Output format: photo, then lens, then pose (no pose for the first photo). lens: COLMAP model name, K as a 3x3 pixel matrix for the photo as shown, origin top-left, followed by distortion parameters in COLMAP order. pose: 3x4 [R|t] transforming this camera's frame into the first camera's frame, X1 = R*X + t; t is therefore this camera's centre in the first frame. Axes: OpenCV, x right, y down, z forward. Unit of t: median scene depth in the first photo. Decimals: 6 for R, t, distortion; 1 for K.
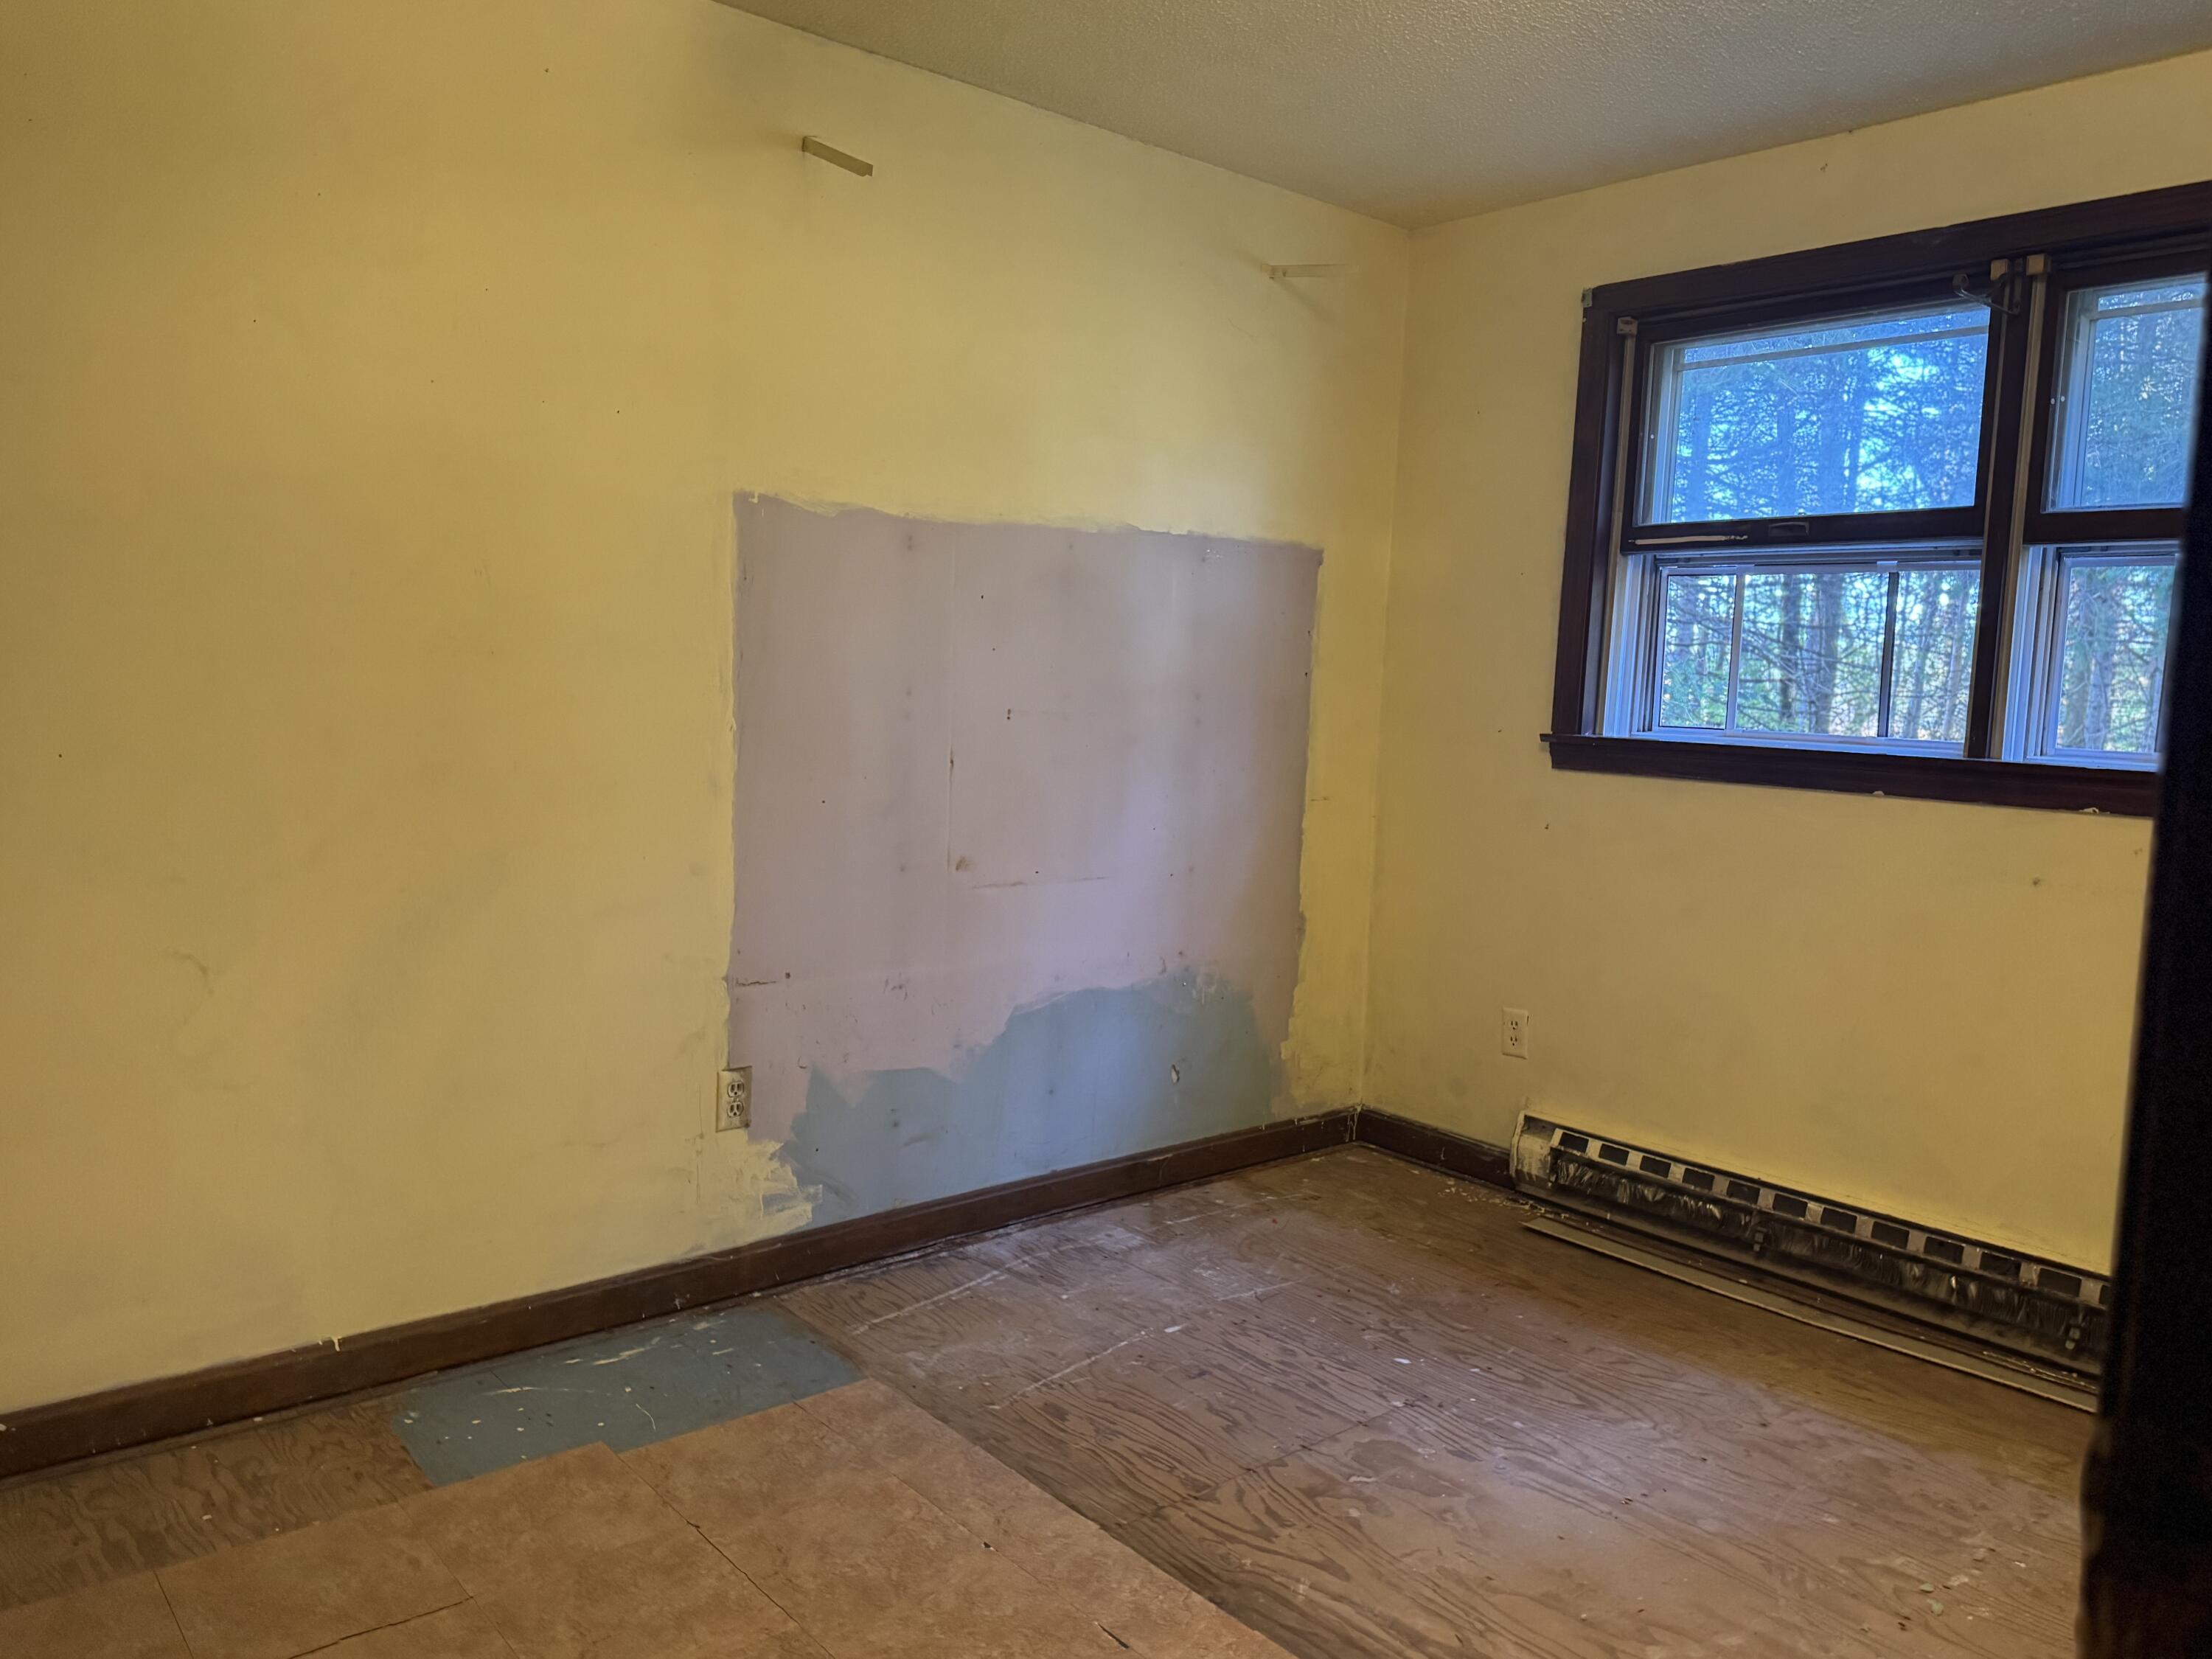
lens RADIAL K [[1587.0, 0, 1105.3], [0, 1587.0, 808.0], [0, 0, 1]] dist [0.018125, -0.034886]
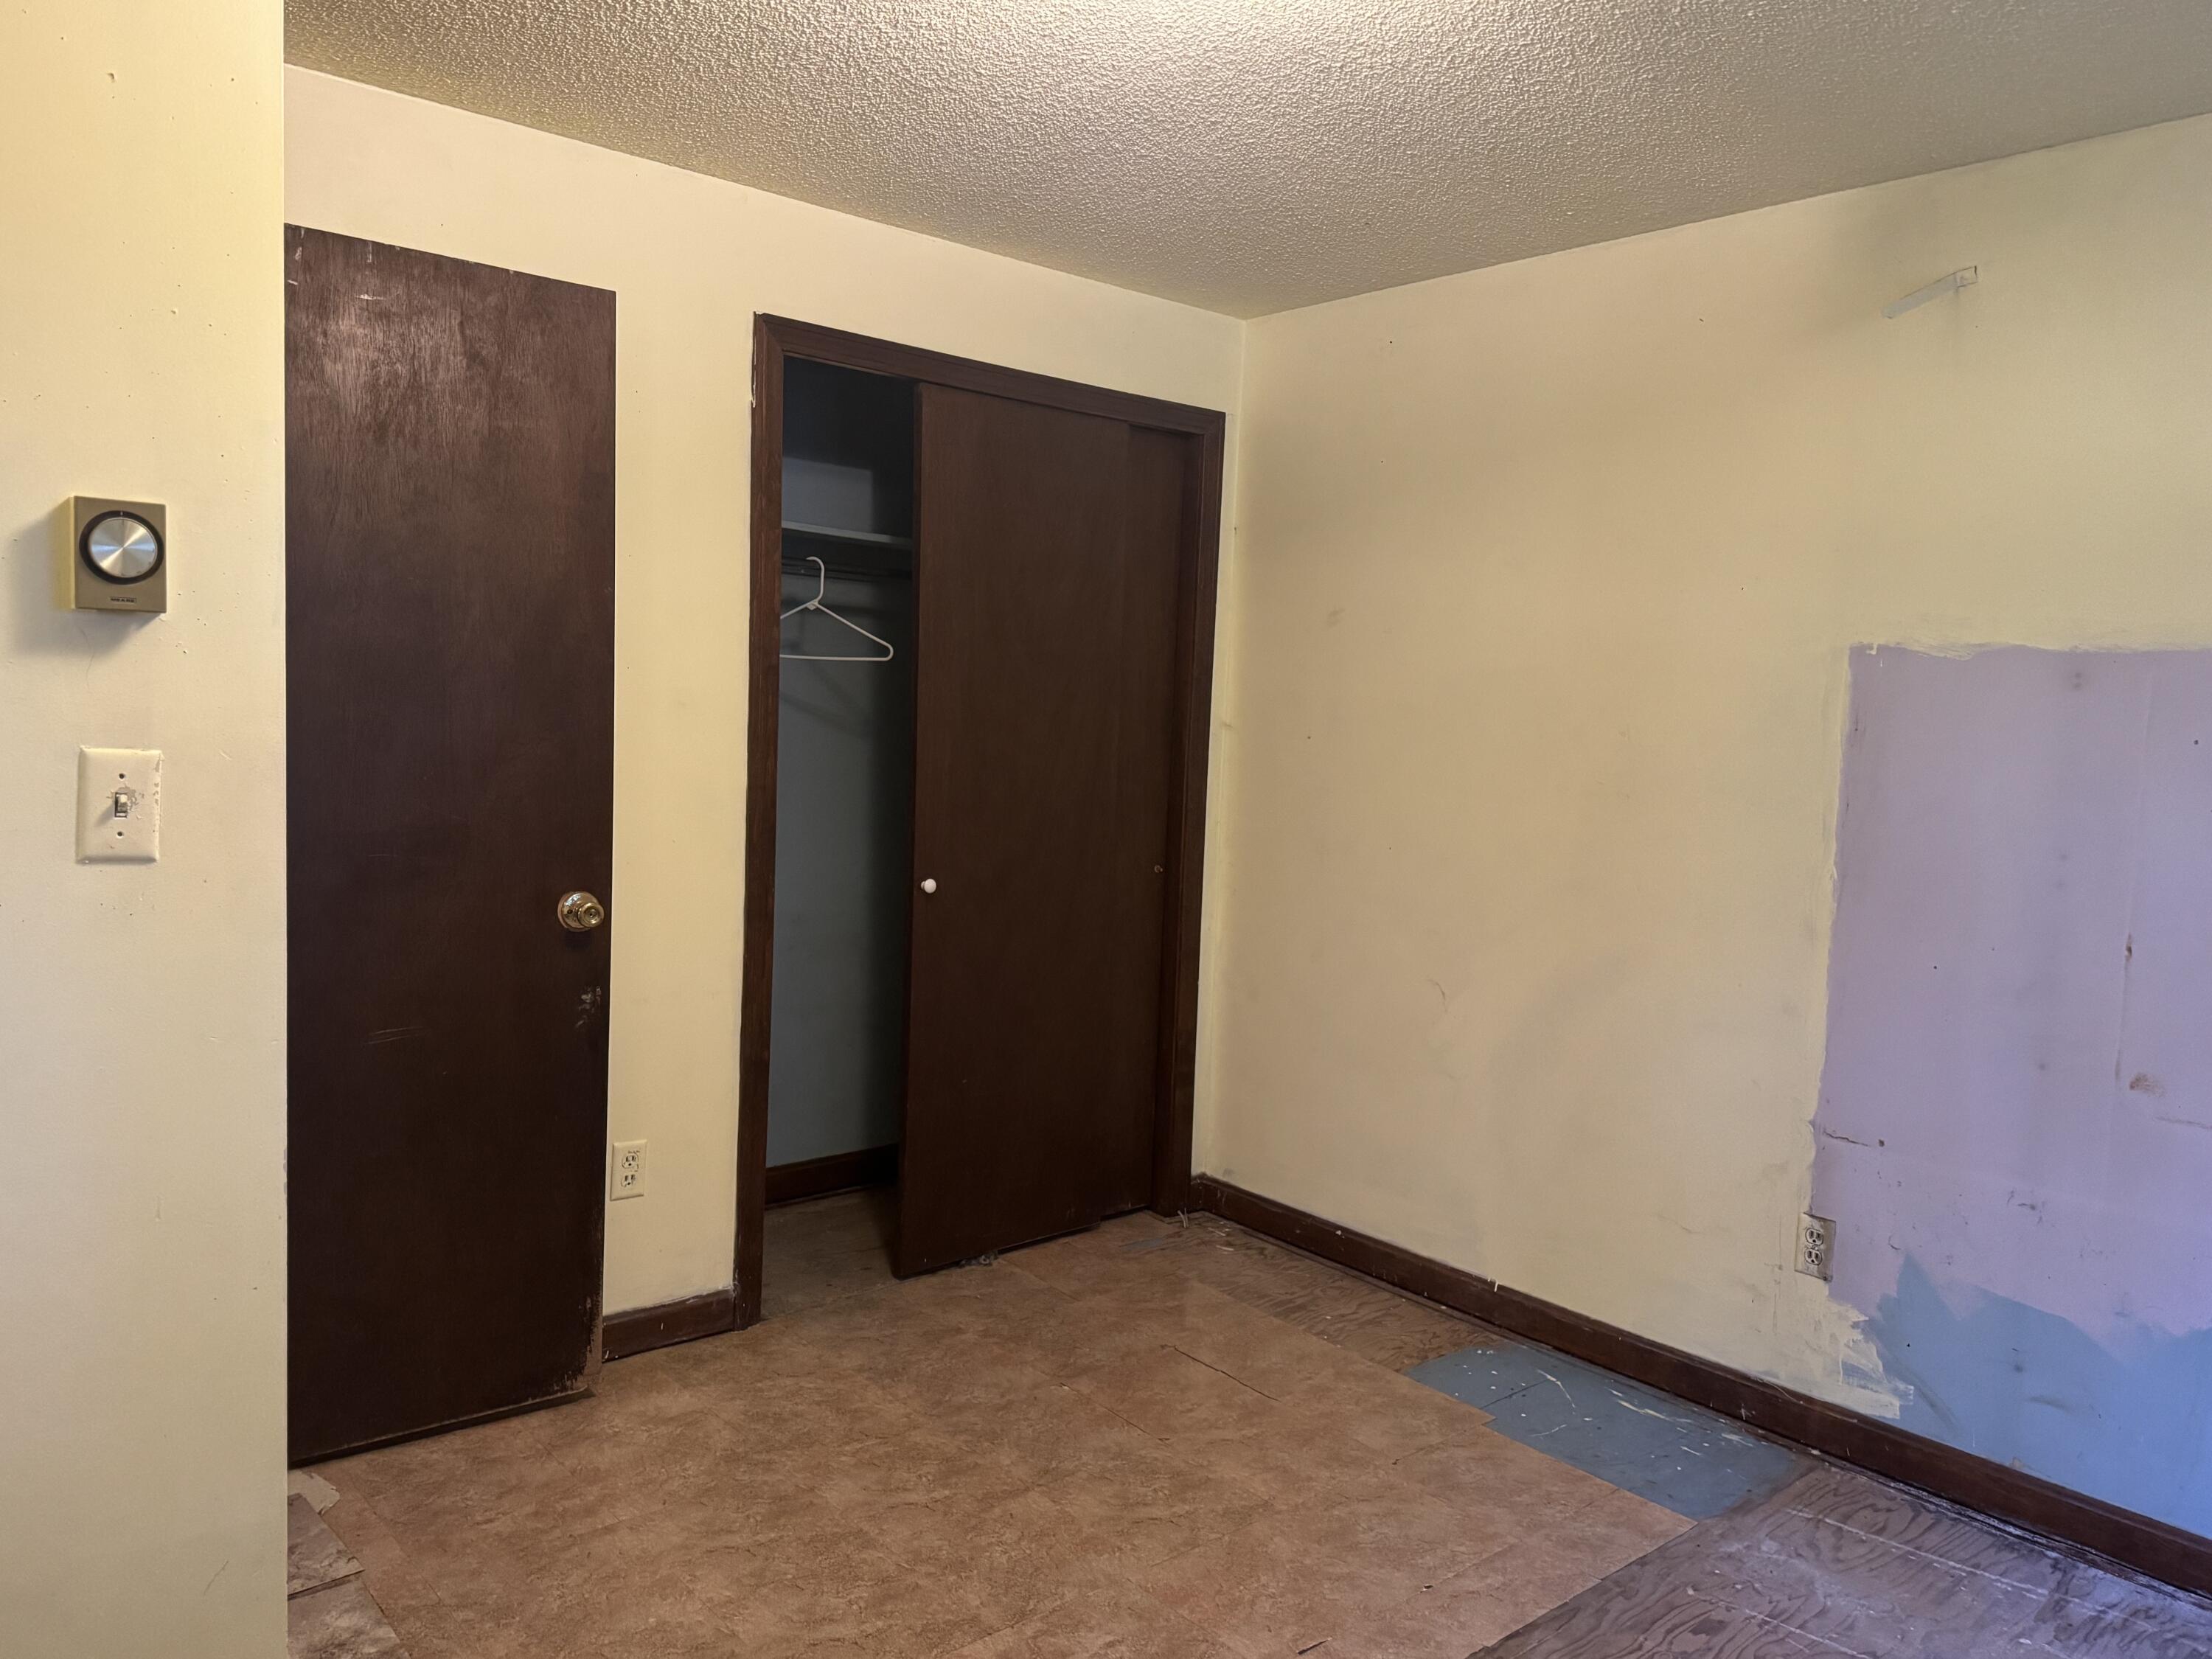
lens RADIAL K [[1587.0, 0, 1113.6], [0, 1587.0, 849.3], [0, 0, 1]] dist [0.018125, -0.034886]
pose [[0.002364, 0.055029, -0.998482, 0.762959], [-0.128725, 0.990194, 0.054267, -0.063047], [0.991678, 0.128401, 0.009424, 0.527537]]
